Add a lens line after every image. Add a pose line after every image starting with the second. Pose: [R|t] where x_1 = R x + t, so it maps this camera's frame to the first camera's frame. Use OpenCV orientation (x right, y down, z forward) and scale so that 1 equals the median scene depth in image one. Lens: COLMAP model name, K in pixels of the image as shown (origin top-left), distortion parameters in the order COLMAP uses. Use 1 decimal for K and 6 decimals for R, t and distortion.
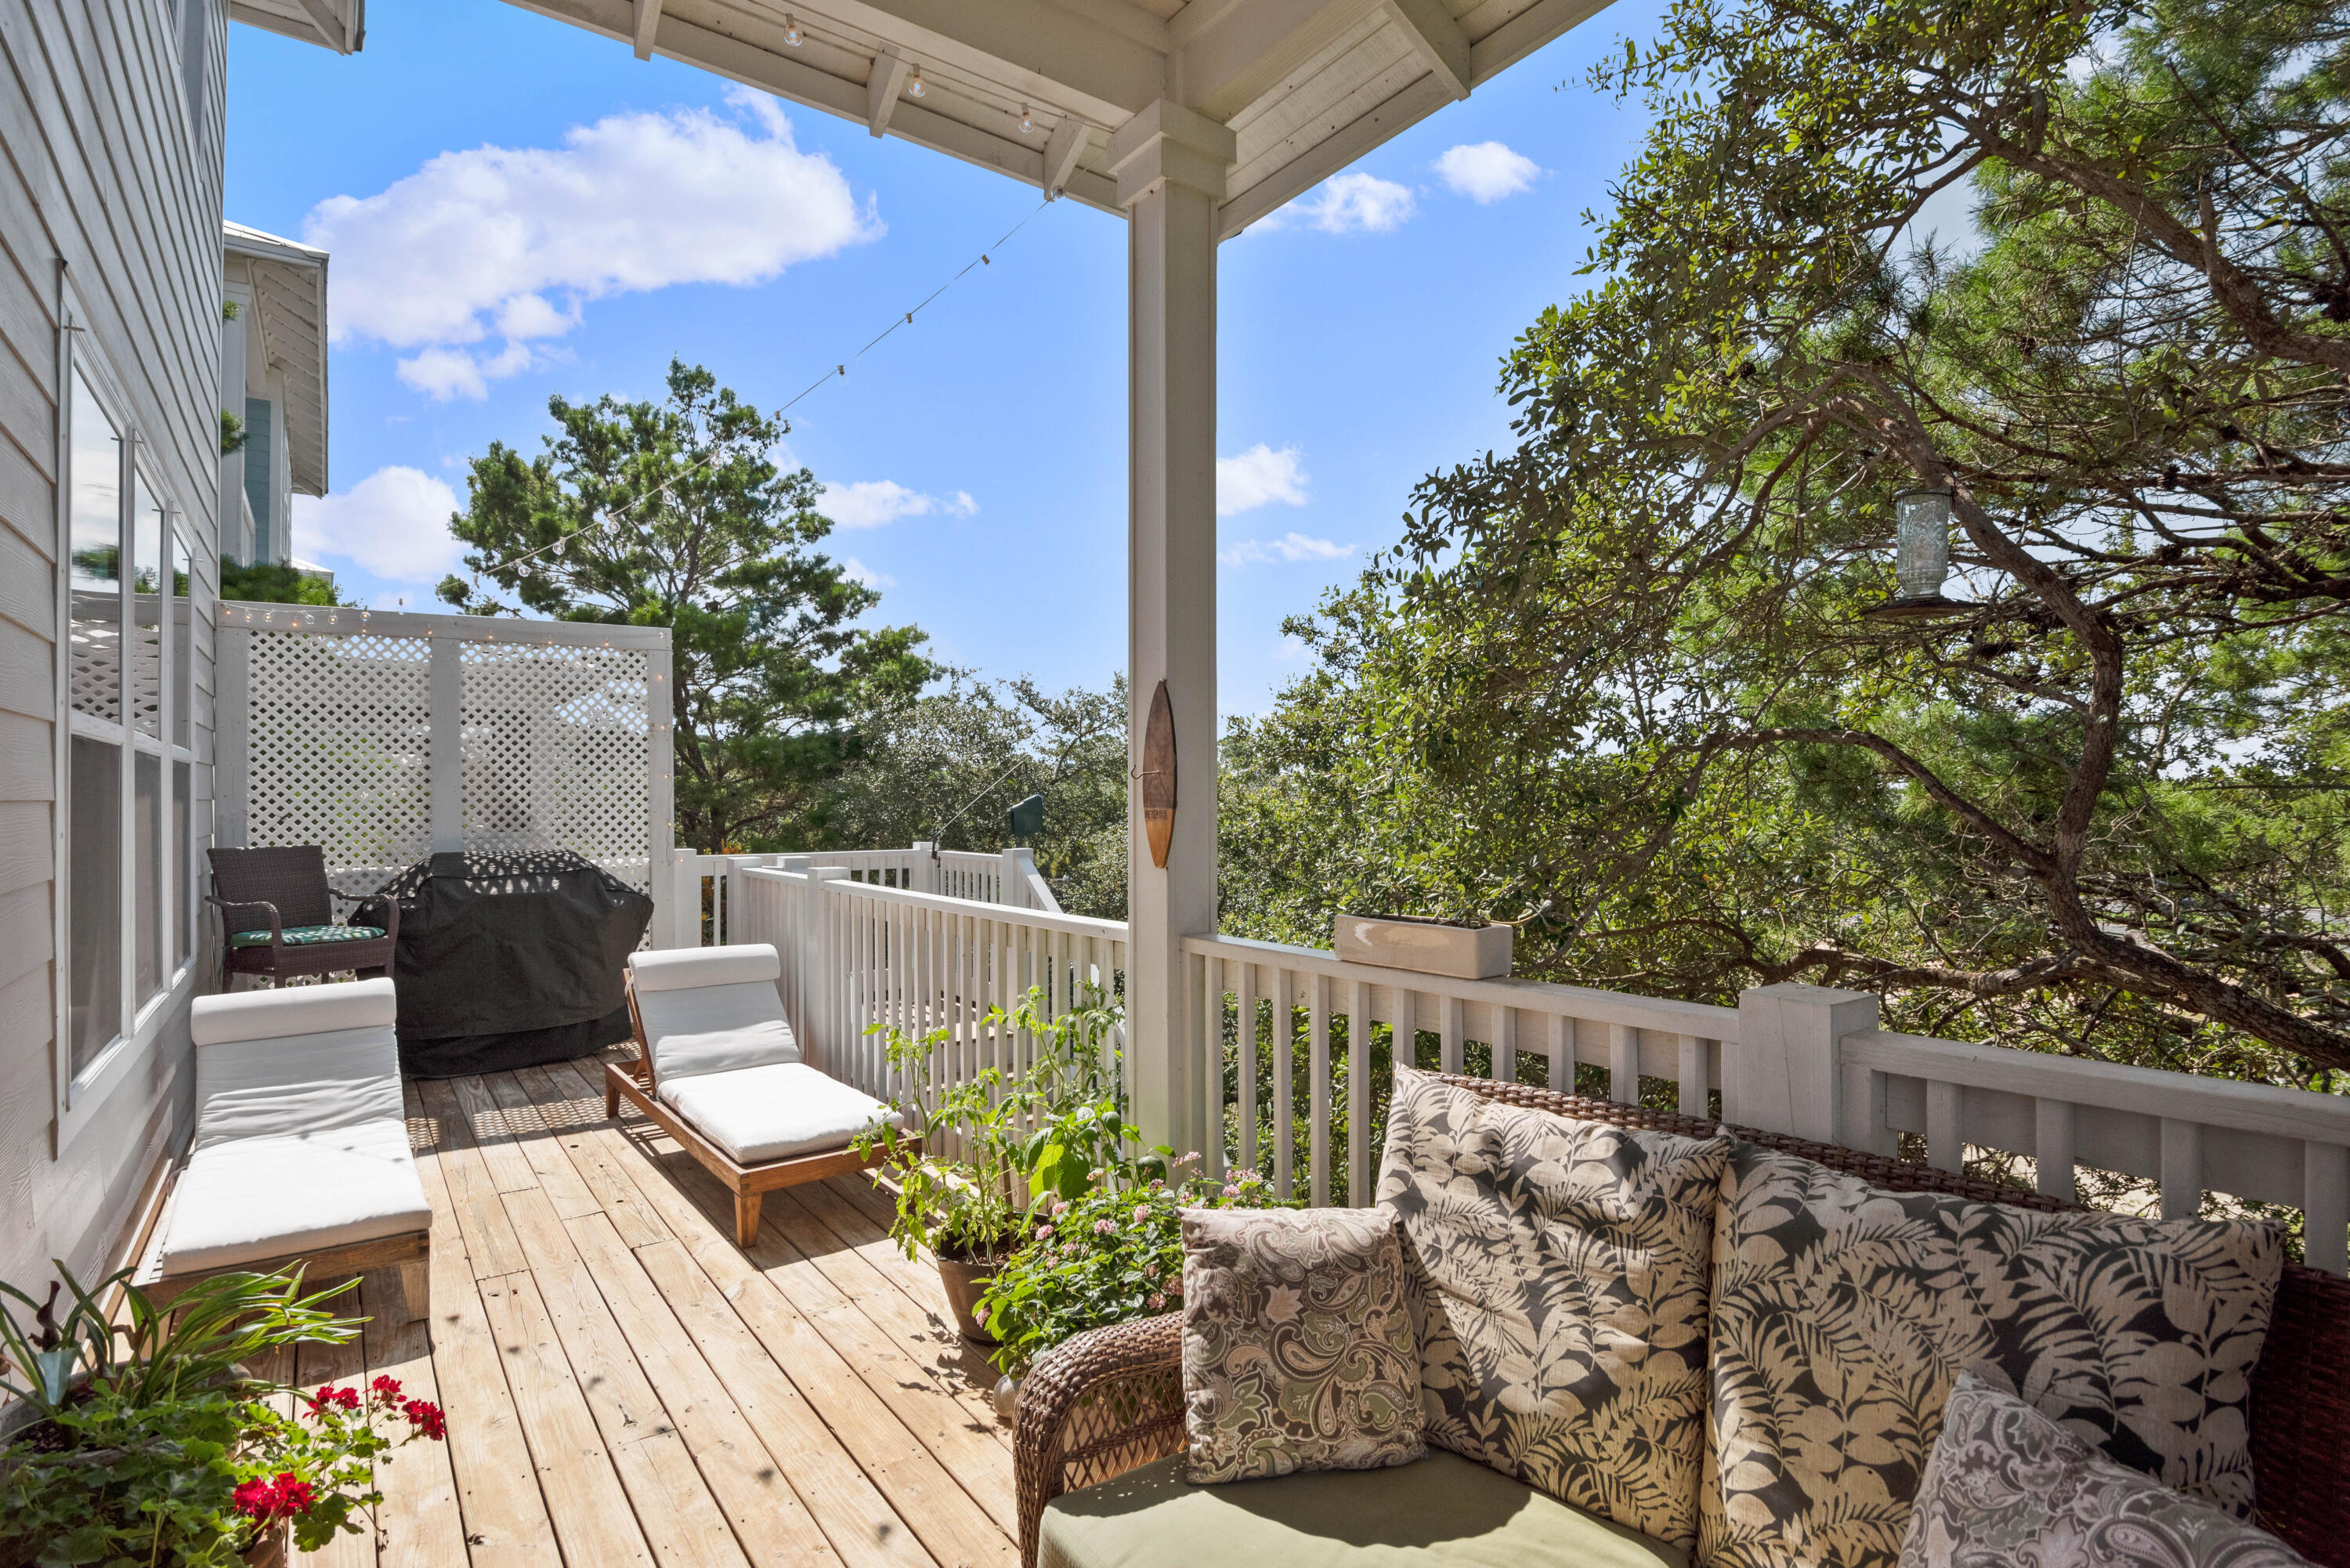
lens RADIAL K [[1156.5, 0, 1165.1], [0, 1156.5, 787.1], [0, 0, 1]] dist [-0.021213, 0.000387]
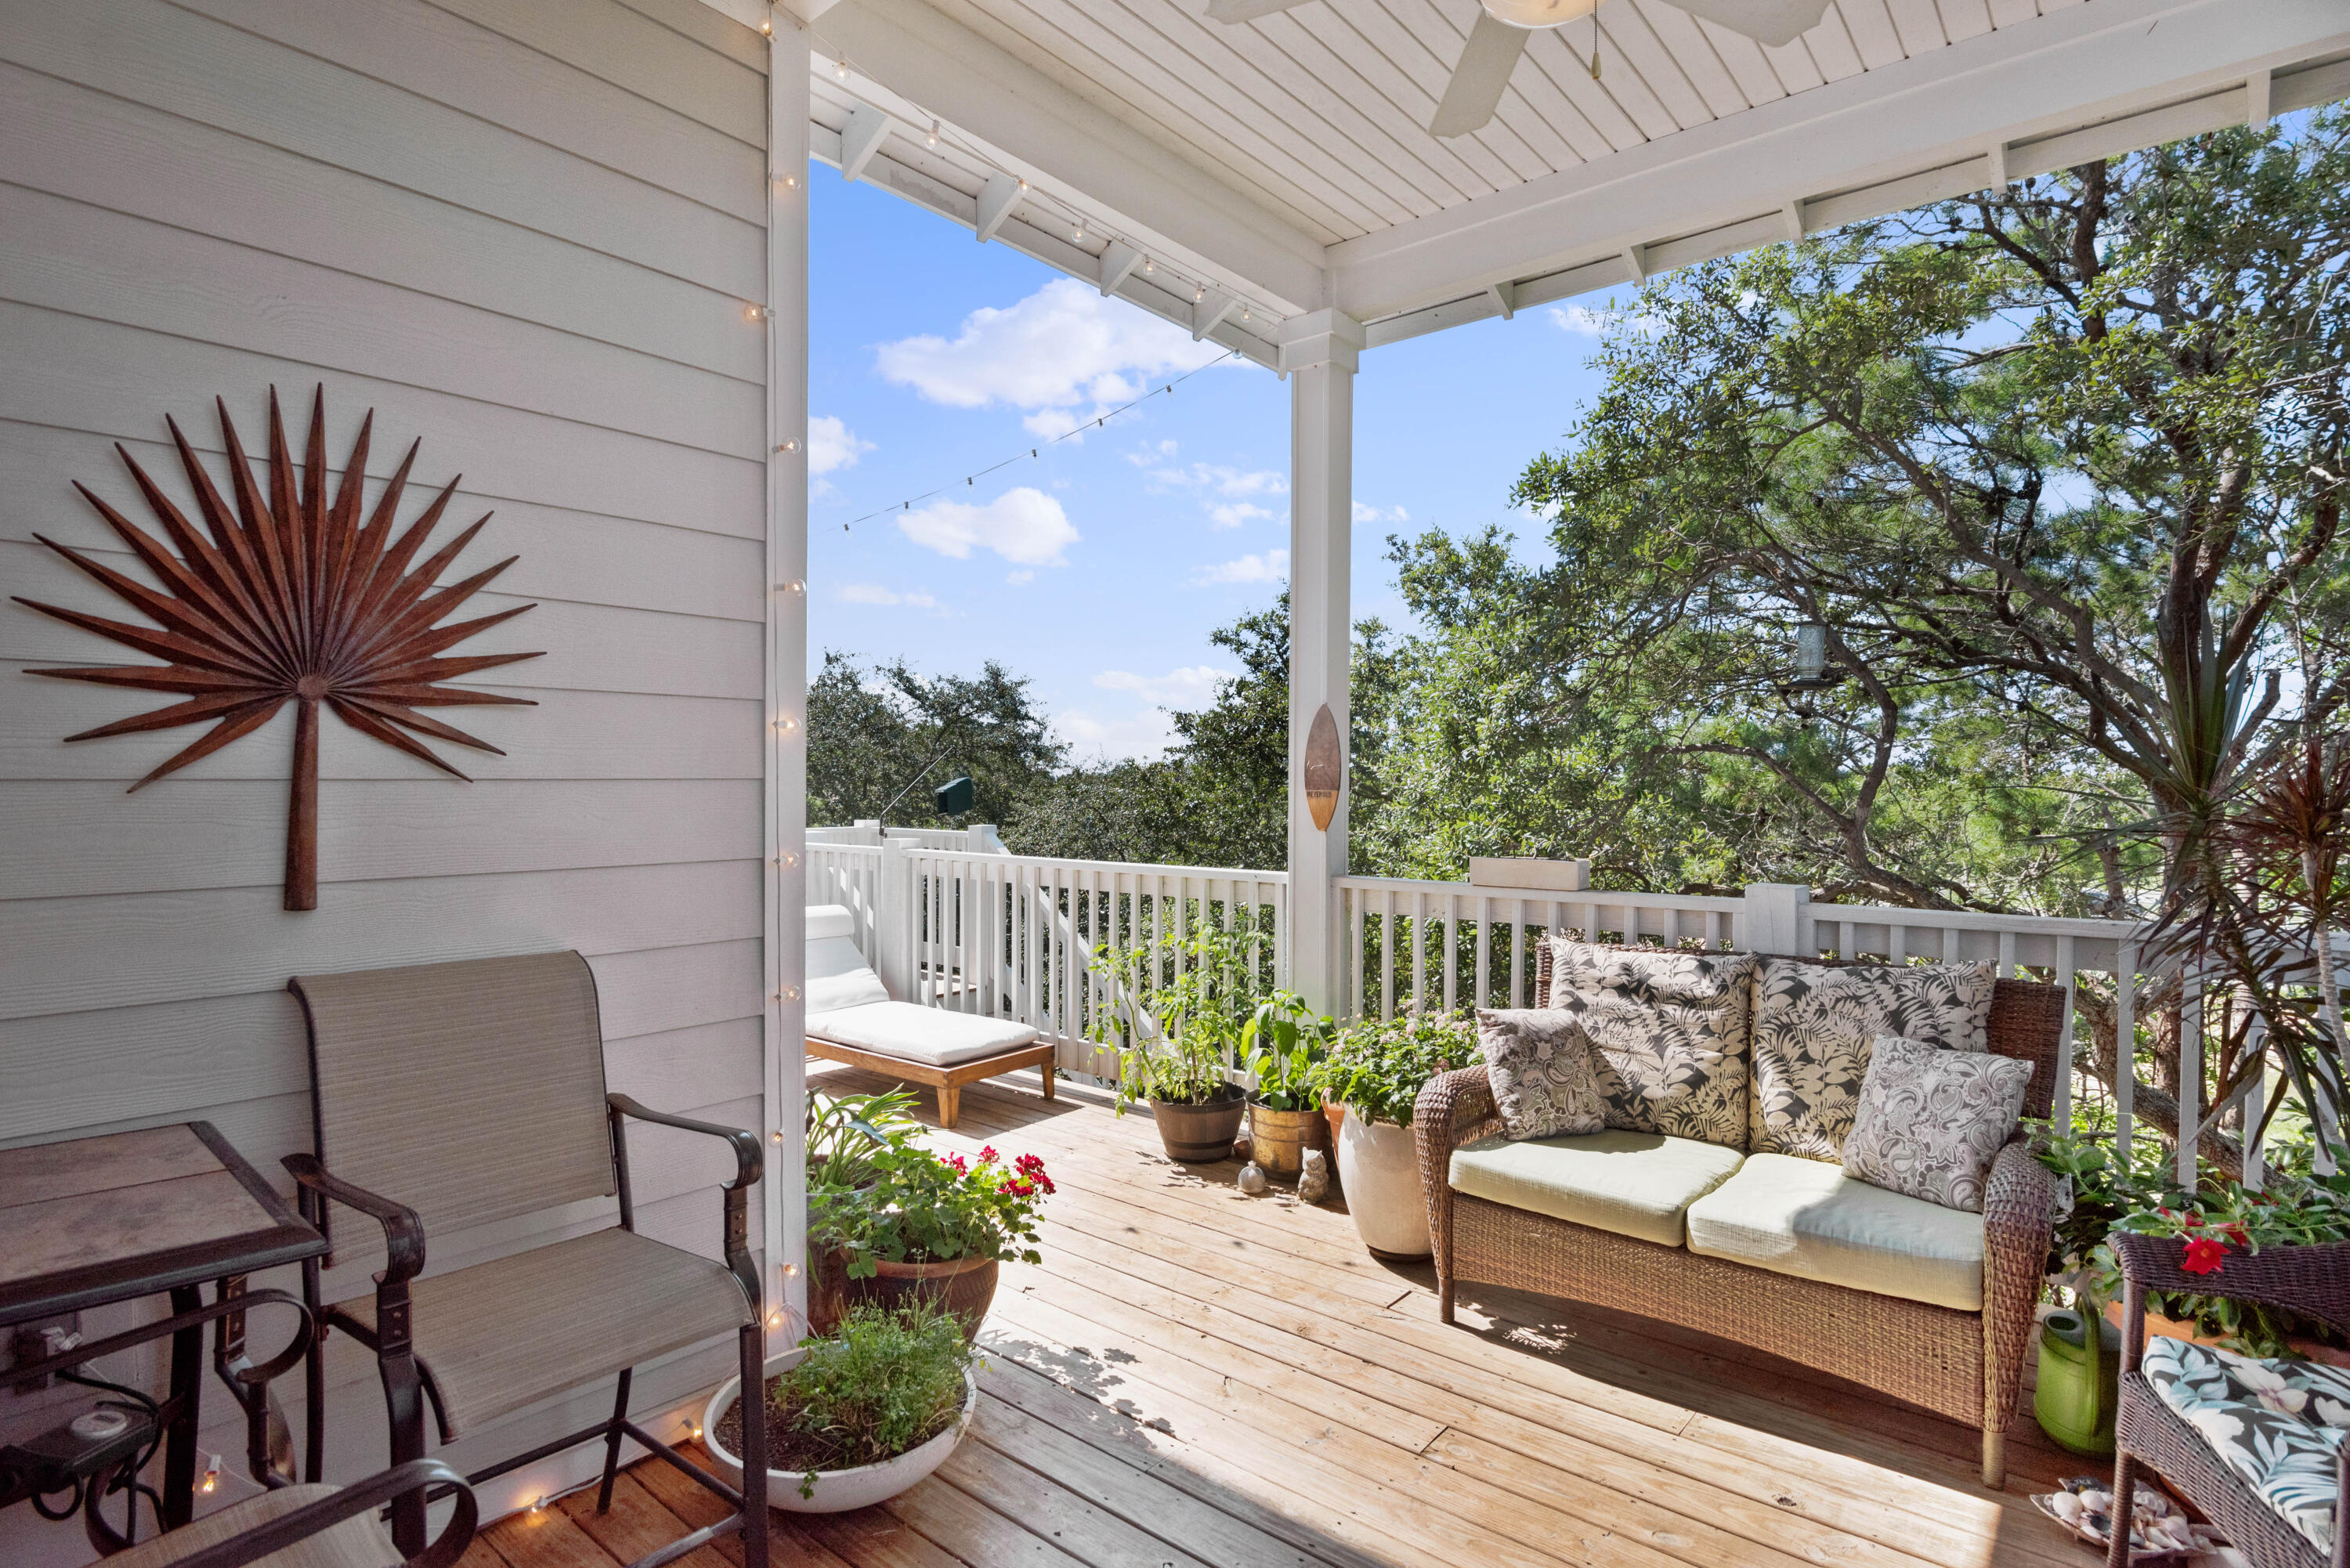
lens RADIAL K [[1156.5, 0, 1189.0], [0, 1156.5, 791.6], [0, 0, 1]] dist [-0.021213, 0.000387]
pose [[0.973478, 0.005471, 0.228716, -0.925282], [-0.009780, 0.999795, 0.017709, -0.007827], [-0.228572, -0.019476, 0.973332, -0.727867]]
